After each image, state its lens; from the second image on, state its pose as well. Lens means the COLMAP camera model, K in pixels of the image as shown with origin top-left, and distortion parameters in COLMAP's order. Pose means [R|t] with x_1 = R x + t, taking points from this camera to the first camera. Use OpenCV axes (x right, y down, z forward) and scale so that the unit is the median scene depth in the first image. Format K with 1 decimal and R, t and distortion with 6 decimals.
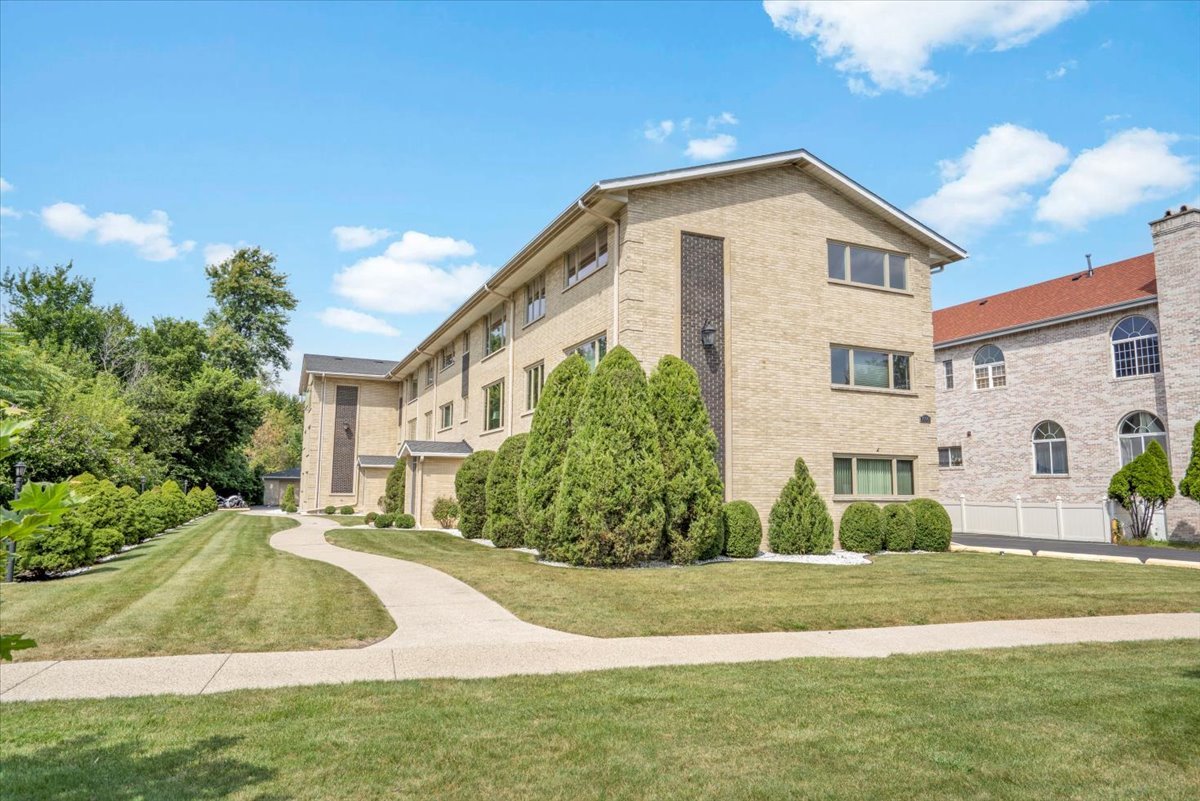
lens RADIAL K [[815.5, 0, 600.0], [0, 815.5, 401.3], [0, 0, 1]] dist [-0.004131, -0.000608]
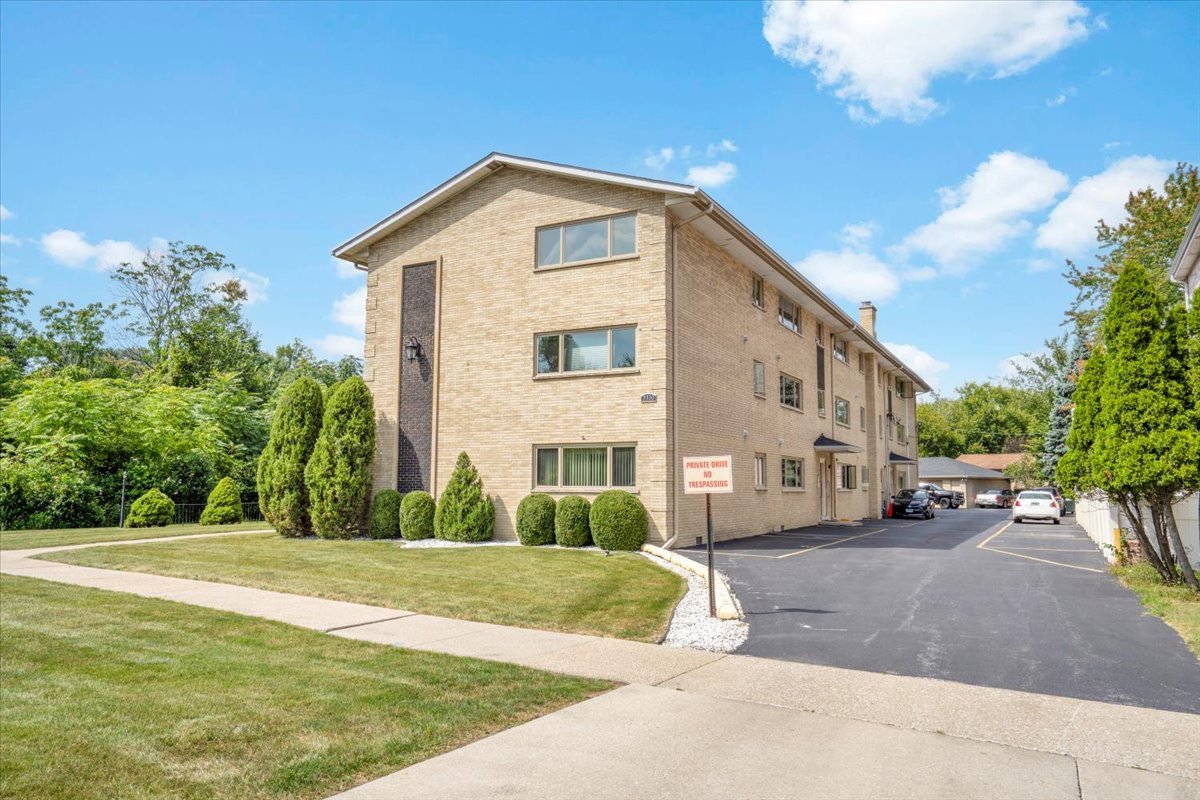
lens RADIAL K [[815.5, 0, 598.6], [0, 815.5, 397.7], [0, 0, 1]] dist [-0.004131, -0.000608]
pose [[0.584252, -0.083727, -0.807242, 1.140924], [0.100069, 0.994506, -0.030724, 0.045490], [0.805380, -0.062829, 0.589420, 0.481006]]
